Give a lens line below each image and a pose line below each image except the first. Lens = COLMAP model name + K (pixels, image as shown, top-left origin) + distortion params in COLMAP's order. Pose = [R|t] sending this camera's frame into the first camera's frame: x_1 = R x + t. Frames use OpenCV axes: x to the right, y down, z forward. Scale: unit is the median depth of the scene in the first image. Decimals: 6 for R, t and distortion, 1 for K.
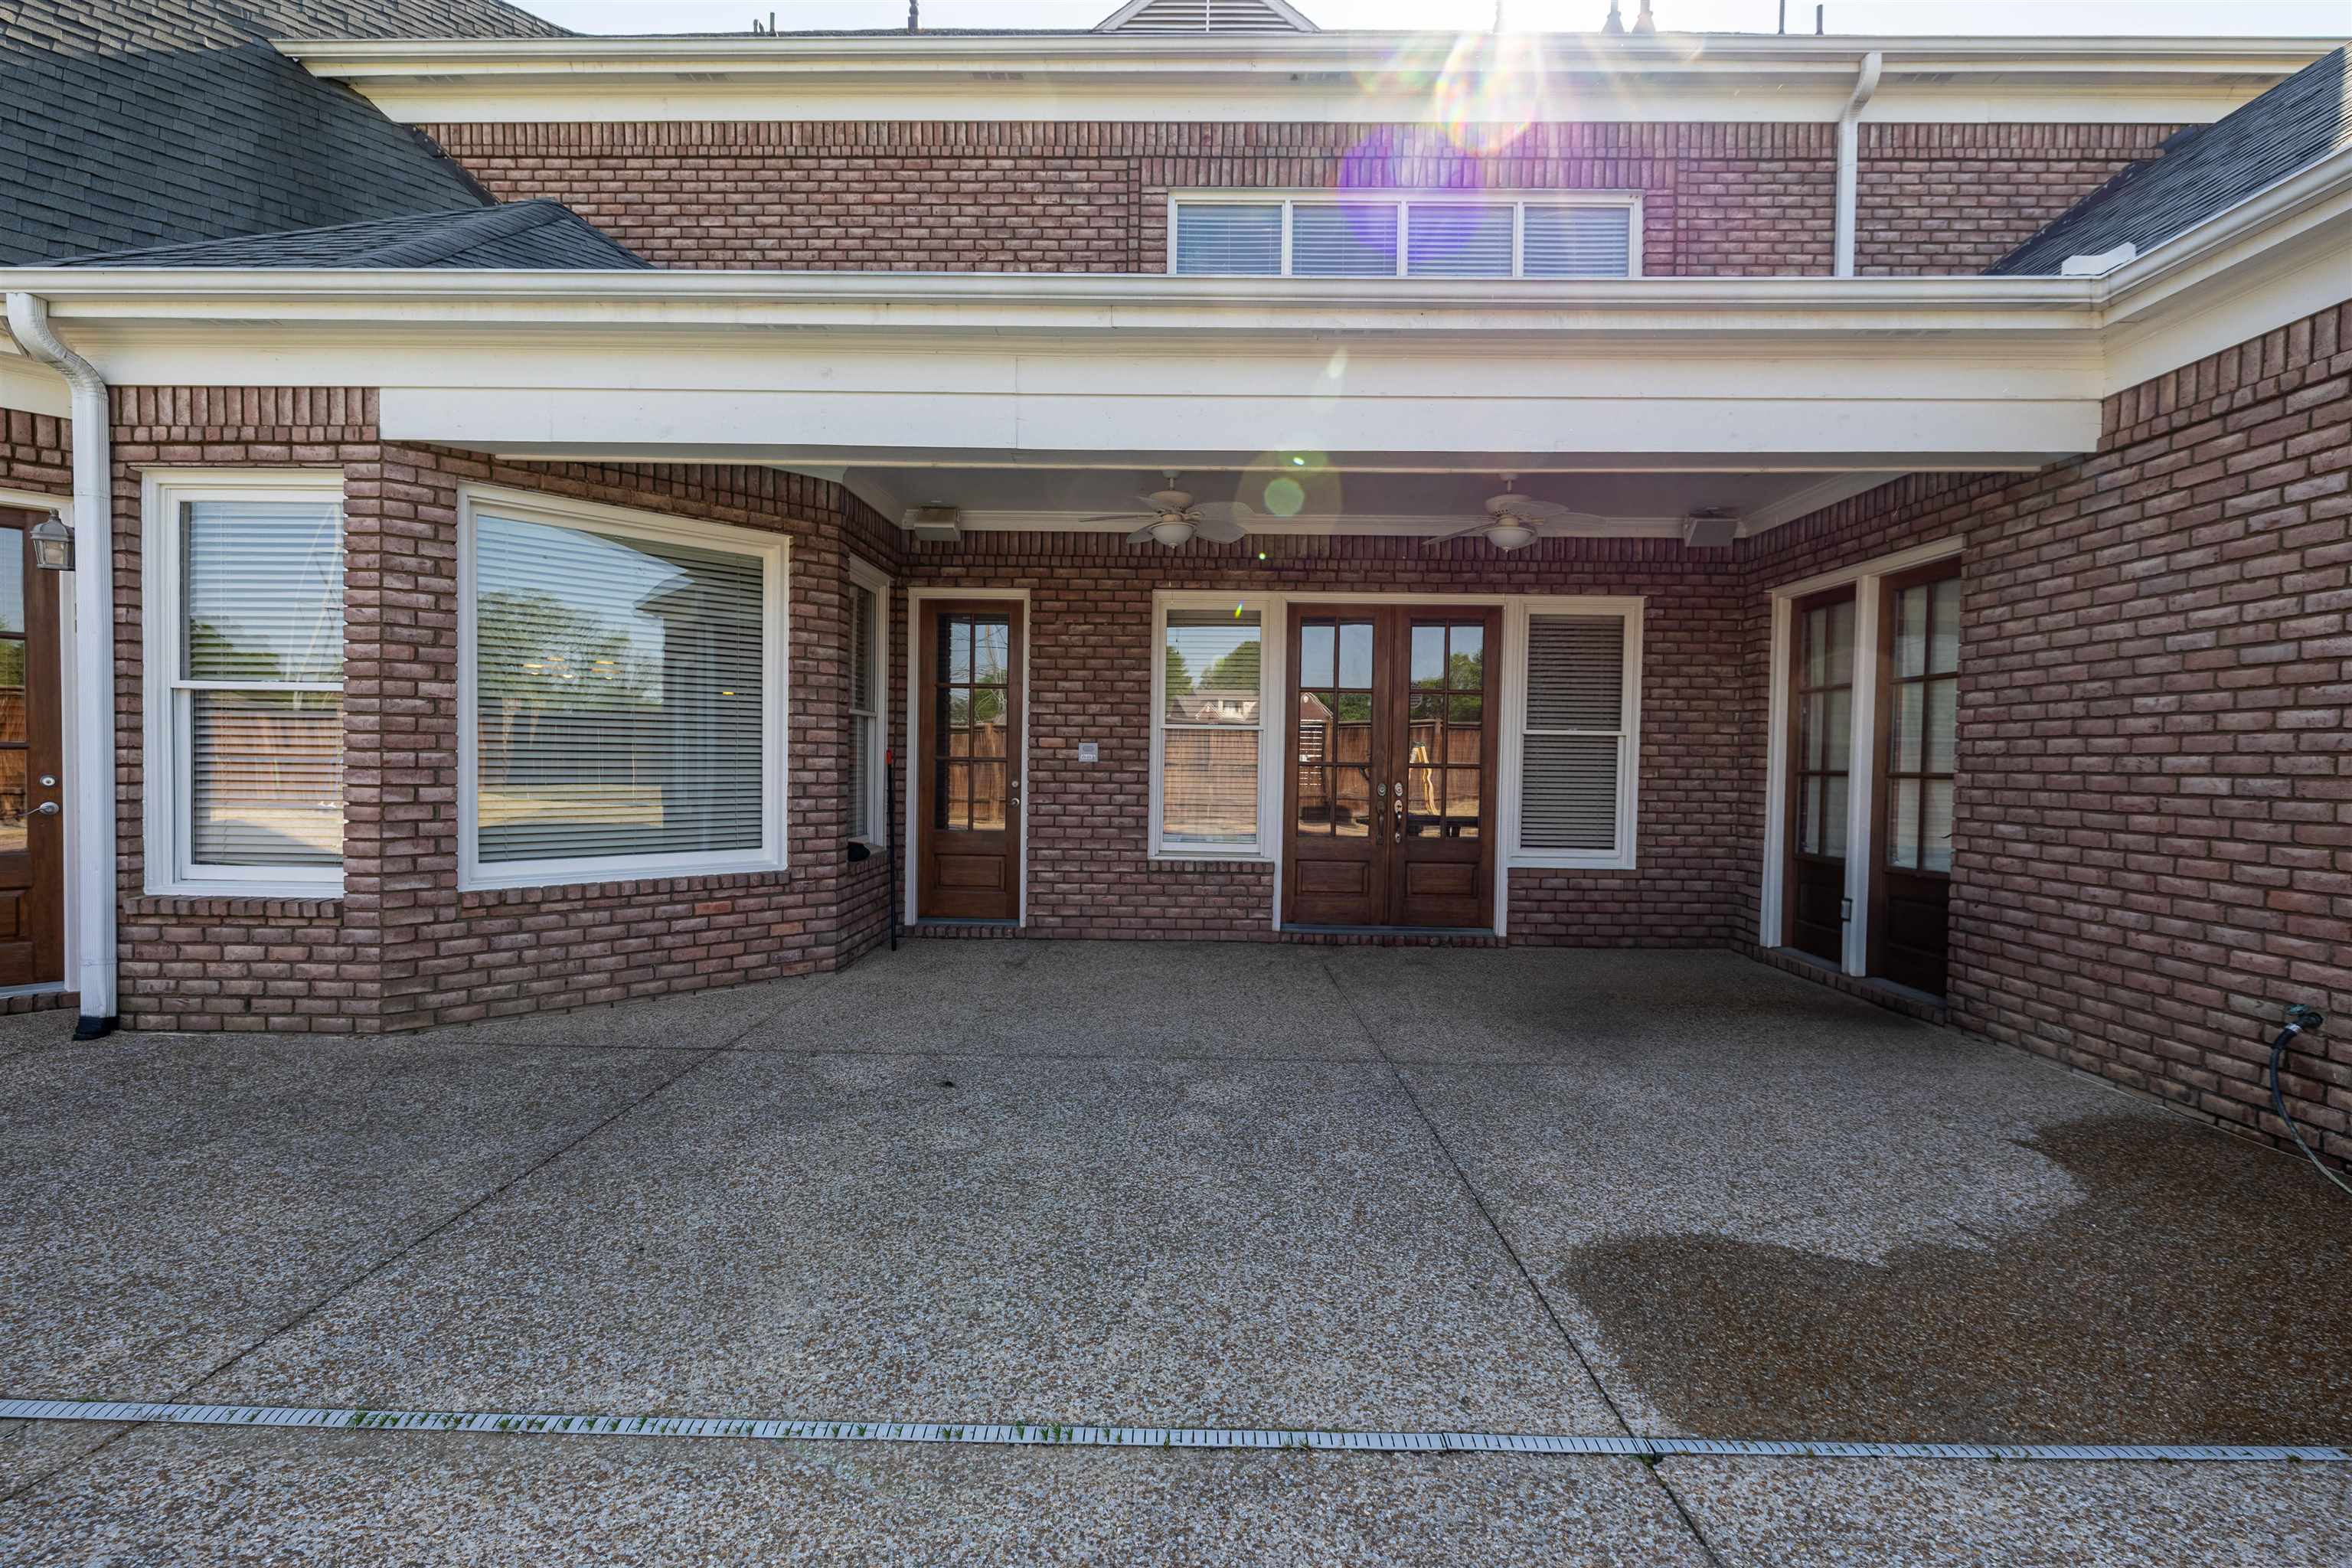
lens RADIAL K [[978.5, 0, 1169.9], [0, 978.5, 783.9], [0, 0, 1]] dist [-0.001018, -0.000168]
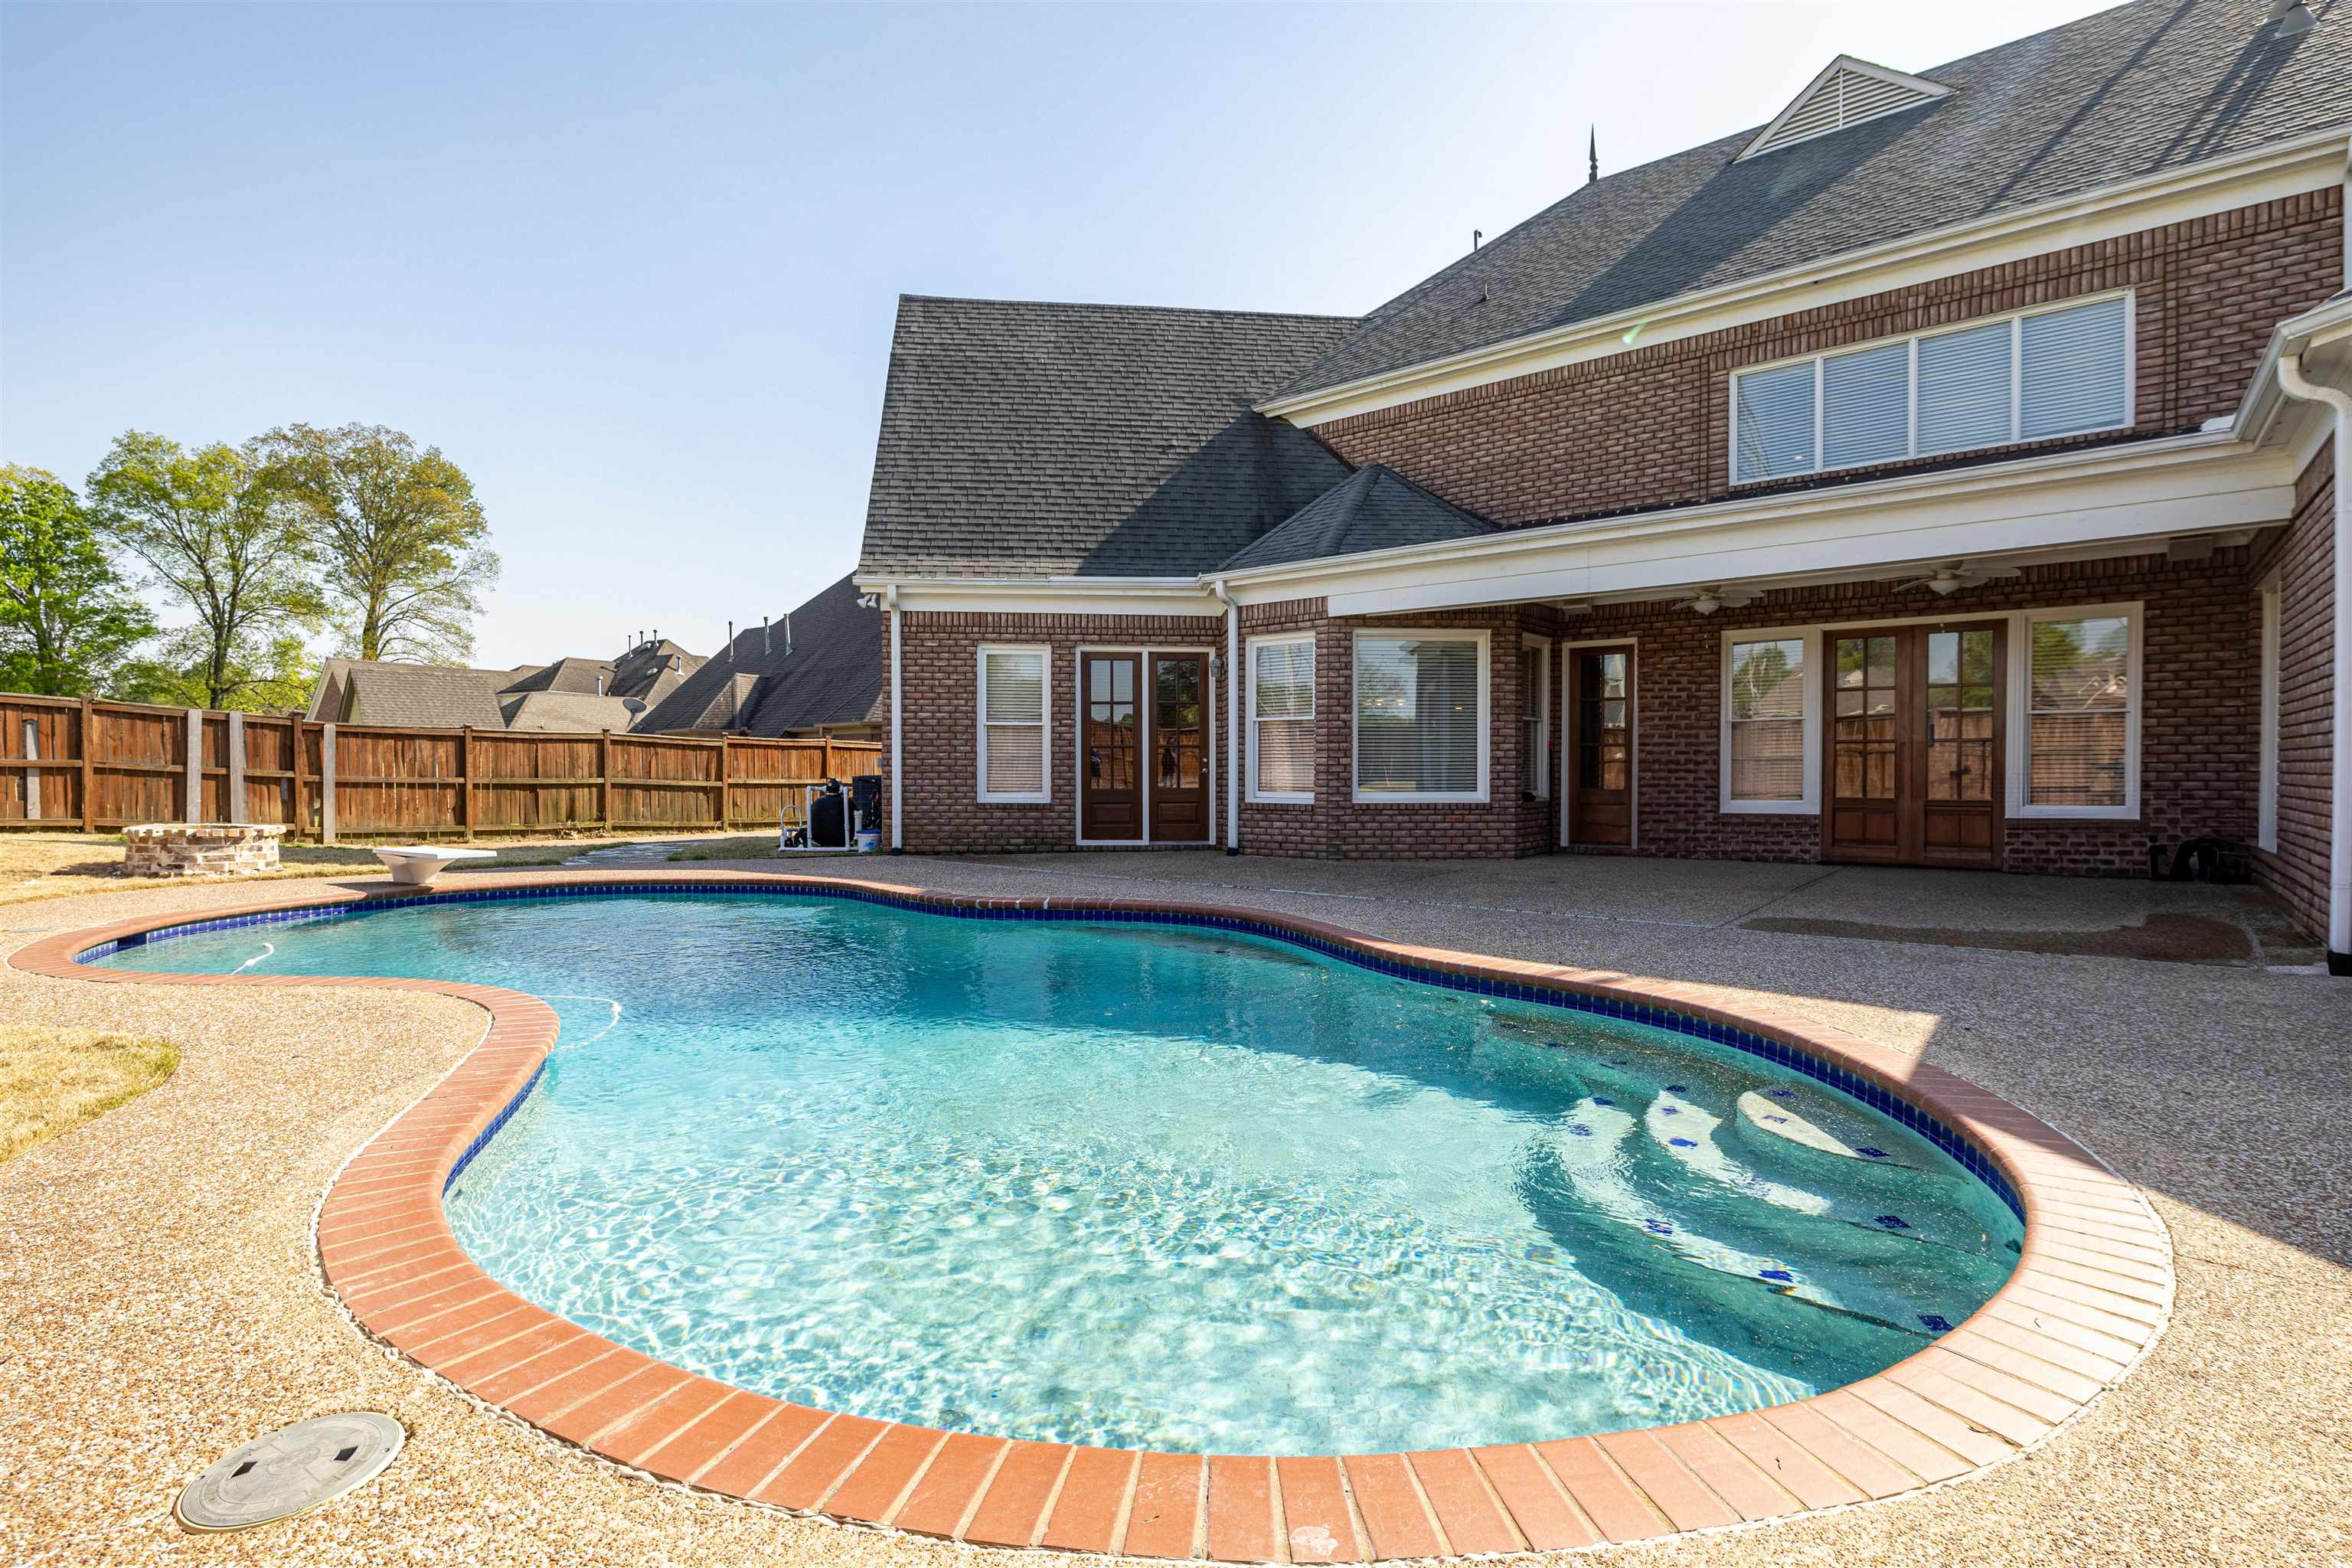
lens RADIAL K [[1104.6, 0, 1183.9], [0, 1104.6, 780.9], [0, 0, 1]] dist [-0.000931, -0.000776]
pose [[0.787985, -0.008185, -0.615640, 0.468190], [-0.002795, 0.999854, -0.016870, 0.083224], [0.615688, 0.015014, 0.787847, -1.071462]]
